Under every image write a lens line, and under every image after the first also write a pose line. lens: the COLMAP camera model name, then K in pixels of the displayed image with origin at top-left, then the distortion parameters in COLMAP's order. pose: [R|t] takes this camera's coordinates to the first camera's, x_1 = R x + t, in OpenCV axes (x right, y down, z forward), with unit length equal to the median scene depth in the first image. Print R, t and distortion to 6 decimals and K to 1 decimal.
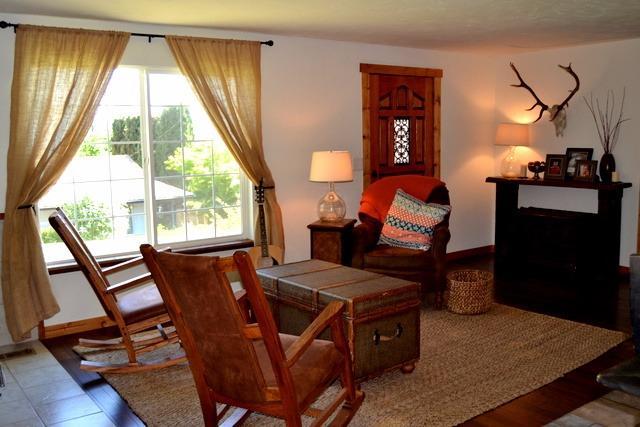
lens RADIAL K [[628.6, 0, 320.0], [0, 628.6, 213.5], [0, 0, 1]] dist [-0.061129, 0.003074]
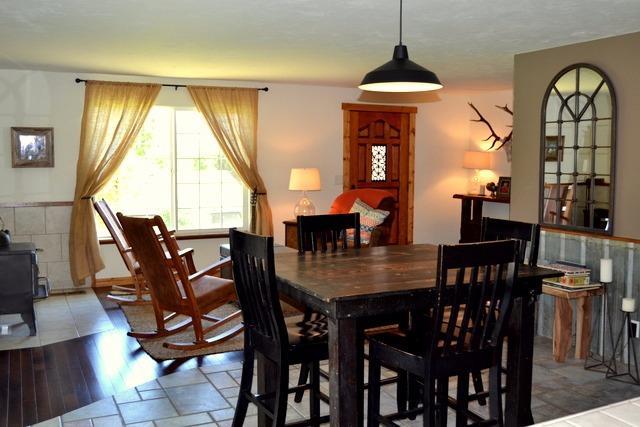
lens RADIAL K [[628.6, 0, 320.0], [0, 628.6, 213.5], [0, 0, 1]] dist [-0.061129, 0.003074]
pose [[0.983898, 0.040085, -0.174176, 0.279788], [-0.045975, 0.998495, -0.029915, 0.036363], [0.172714, 0.037441, 0.984260, -0.320781]]
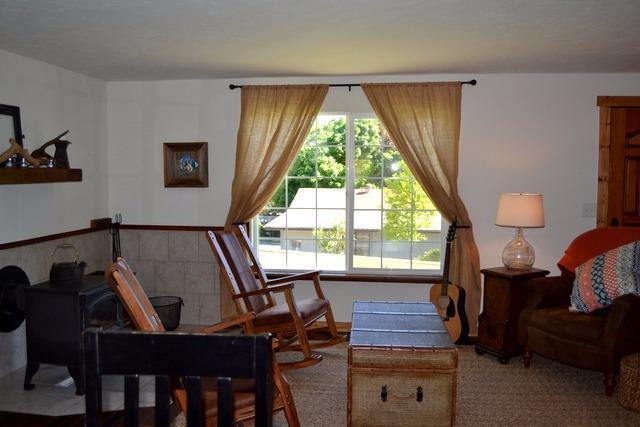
lens RADIAL K [[554.2, 0, 320.0], [0, 554.2, 213.5], [0, 0, 1]] dist [-0.070232, 0.000980]
pose [[0.719501, 0.068310, -0.691124, 0.350100], [-0.104556, 0.994463, -0.010557, -0.028927], [0.686576, 0.079857, 0.722659, 0.209646]]
